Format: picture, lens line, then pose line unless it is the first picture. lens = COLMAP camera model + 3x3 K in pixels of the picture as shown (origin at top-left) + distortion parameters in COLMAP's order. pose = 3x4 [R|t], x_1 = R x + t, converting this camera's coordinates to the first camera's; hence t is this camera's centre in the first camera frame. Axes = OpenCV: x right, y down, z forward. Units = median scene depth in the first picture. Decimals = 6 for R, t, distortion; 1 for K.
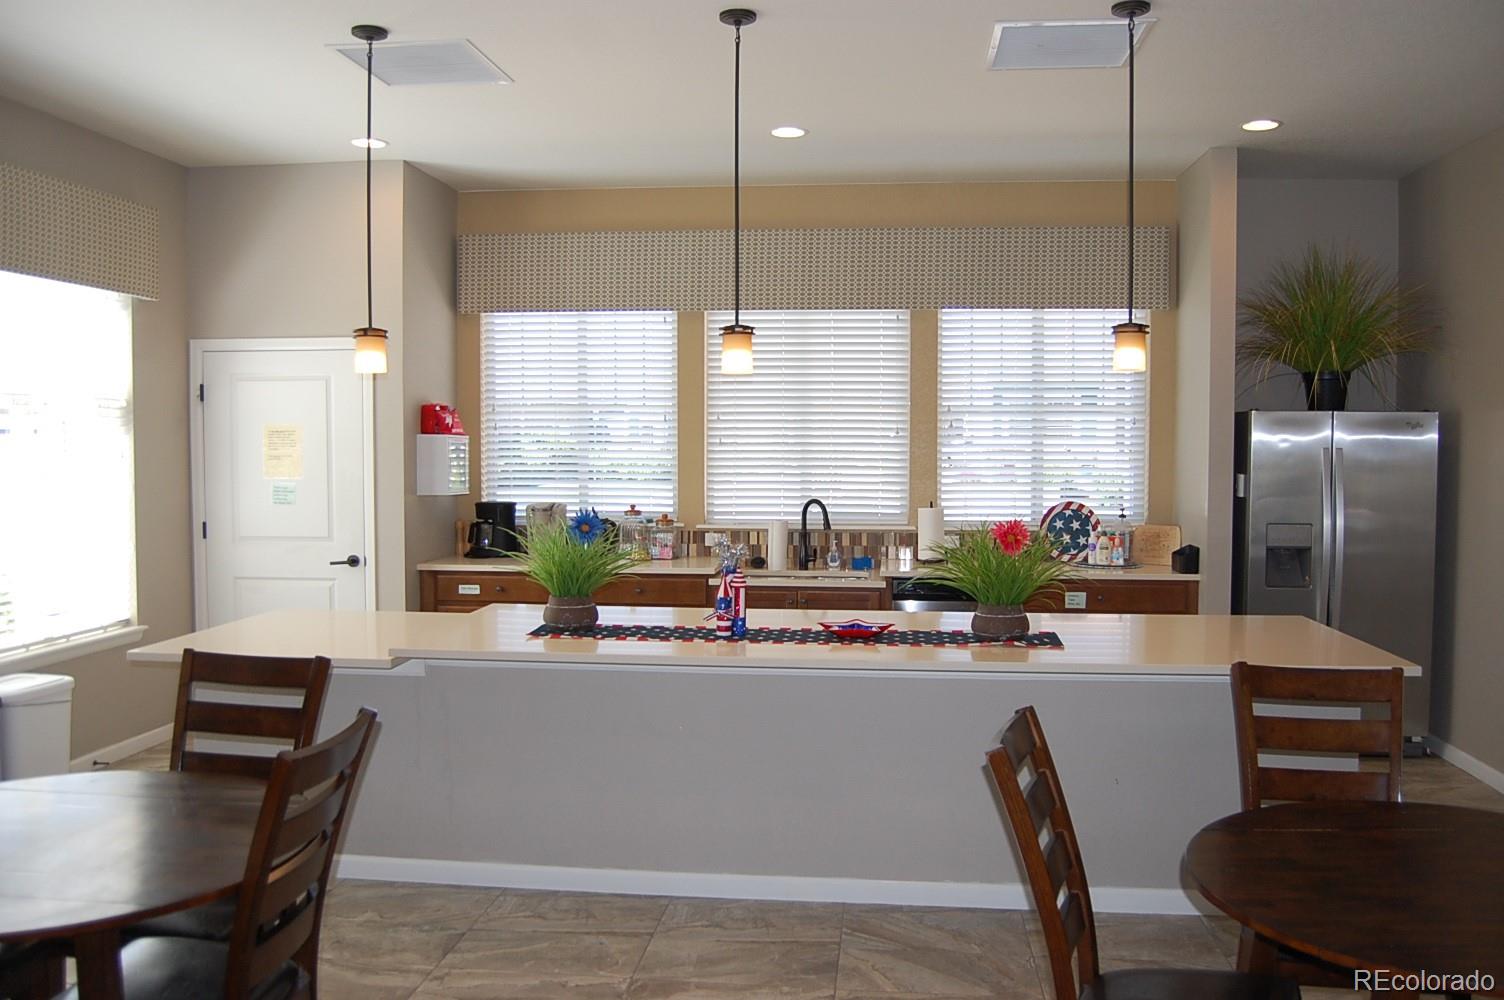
lens RADIAL K [[1228.5, 0, 766.5], [0, 1228.5, 501.5], [0, 0, 1]] dist [-0.079299, 0.020767]
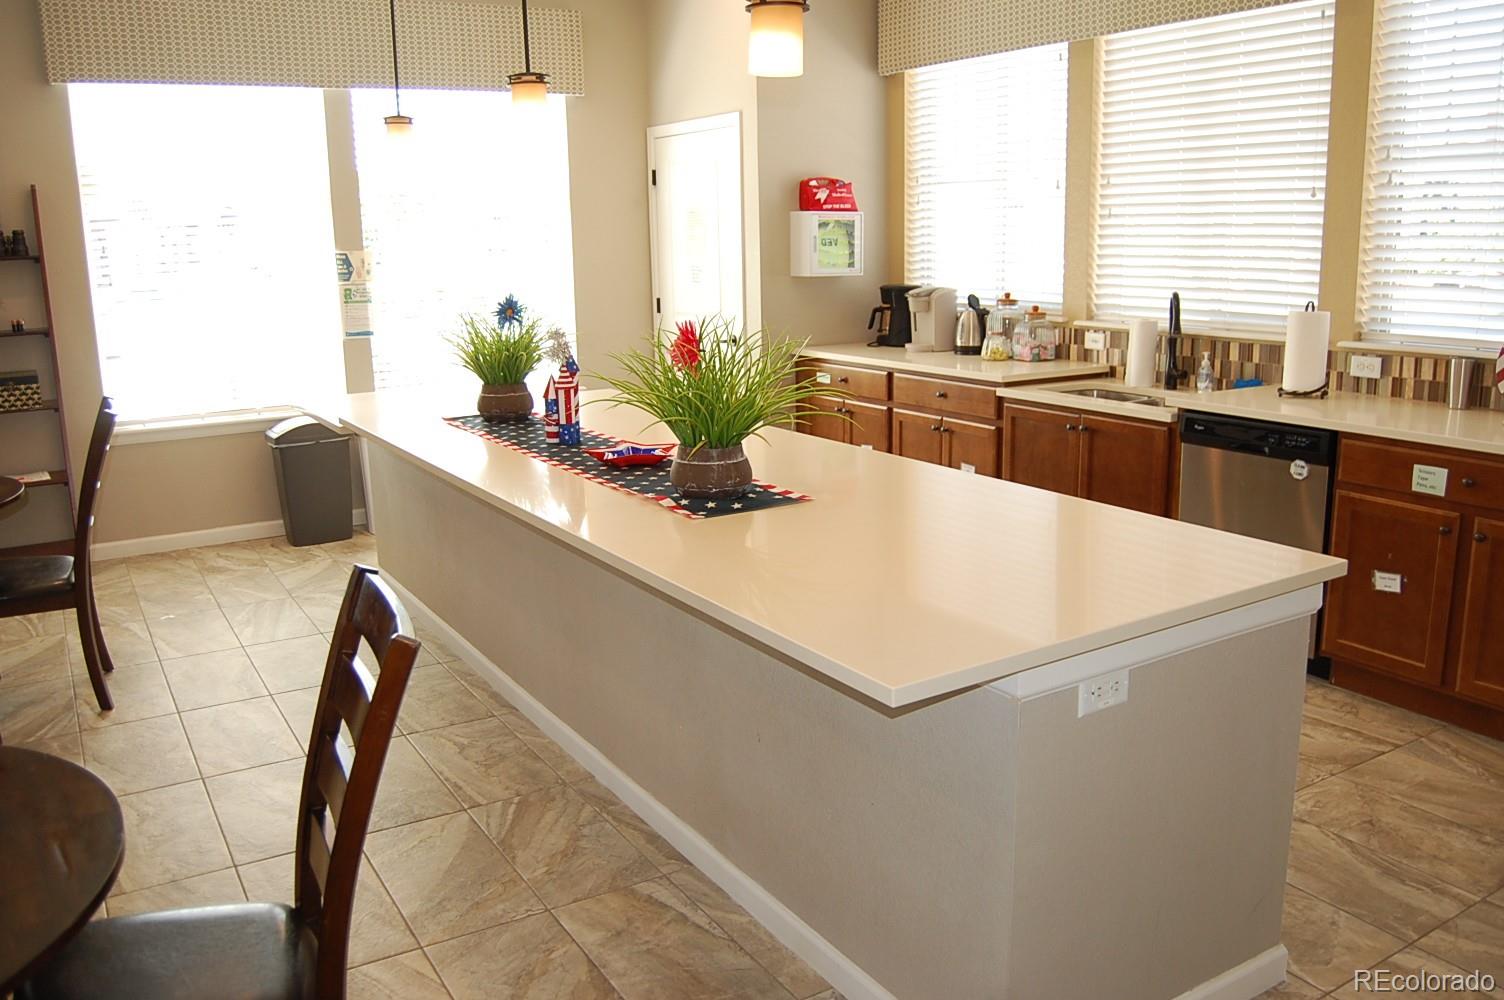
lens RADIAL K [[1228.5, 0, 757.8], [0, 1228.5, 495.8], [0, 0, 1]] dist [-0.079299, 0.020767]
pose [[0.612325, 0.153435, -0.775575, 0.454275], [-0.018321, 0.983478, 0.180100, -0.008048], [0.790394, -0.096071, 0.605019, 0.361472]]
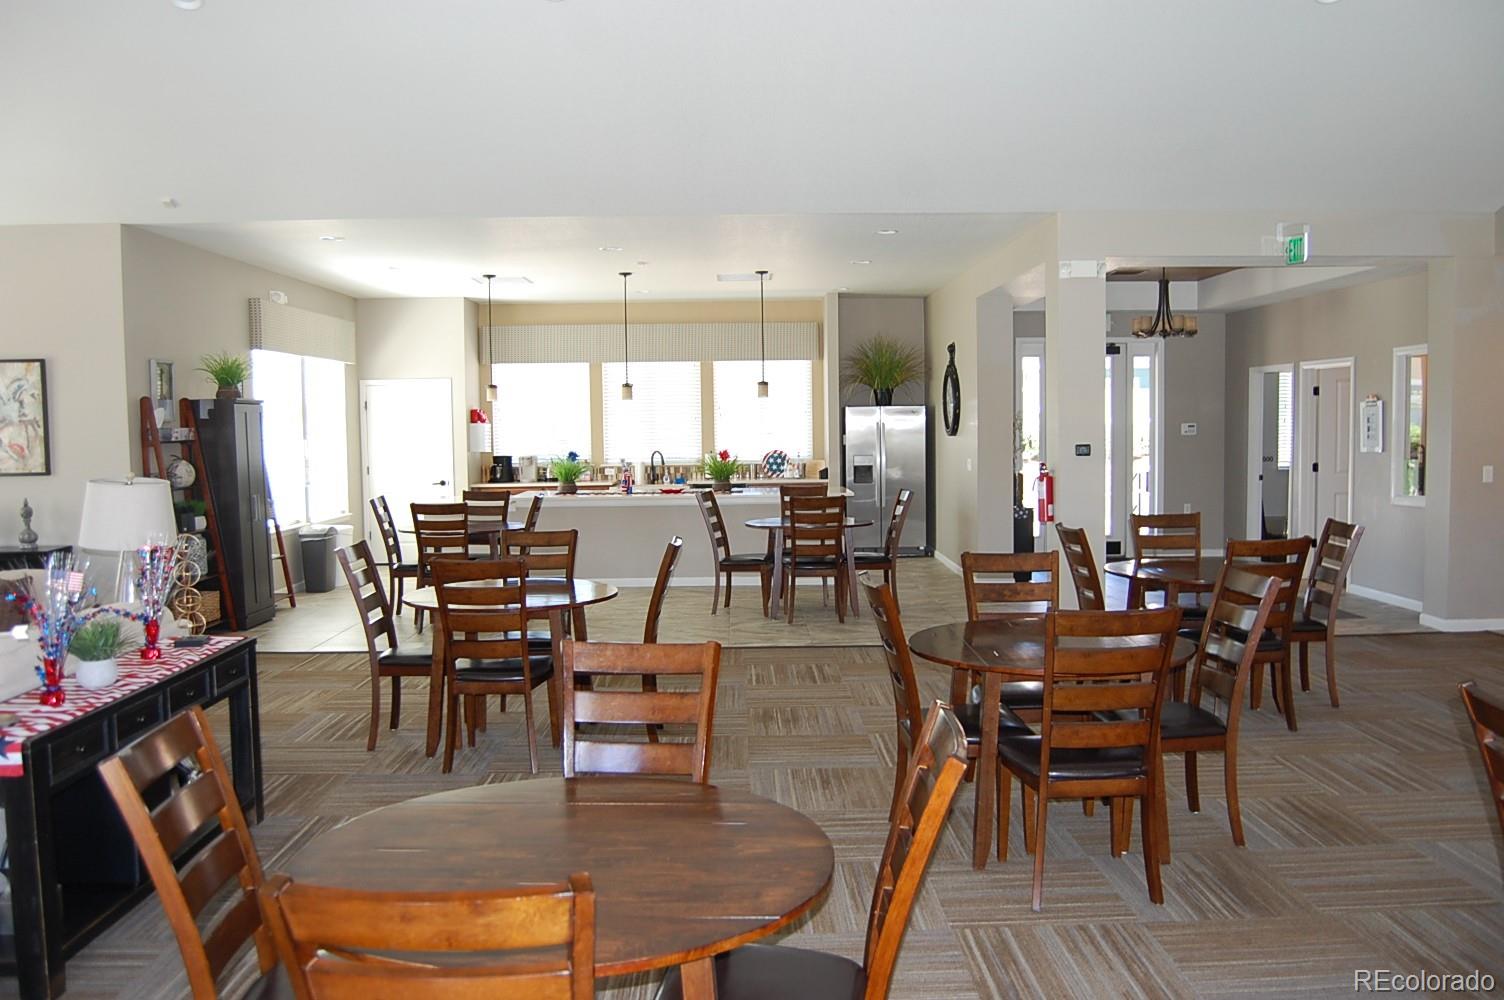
lens RADIAL K [[1228.5, 0, 781.6], [0, 1228.5, 504.1], [0, 0, 1]] dist [-0.079299, 0.020767]
pose [[0.989989, -0.024539, 0.138998, -0.045017], [0.022644, 0.999628, 0.015202, 0.062653], [-0.139319, -0.011903, 0.990176, -1.139603]]
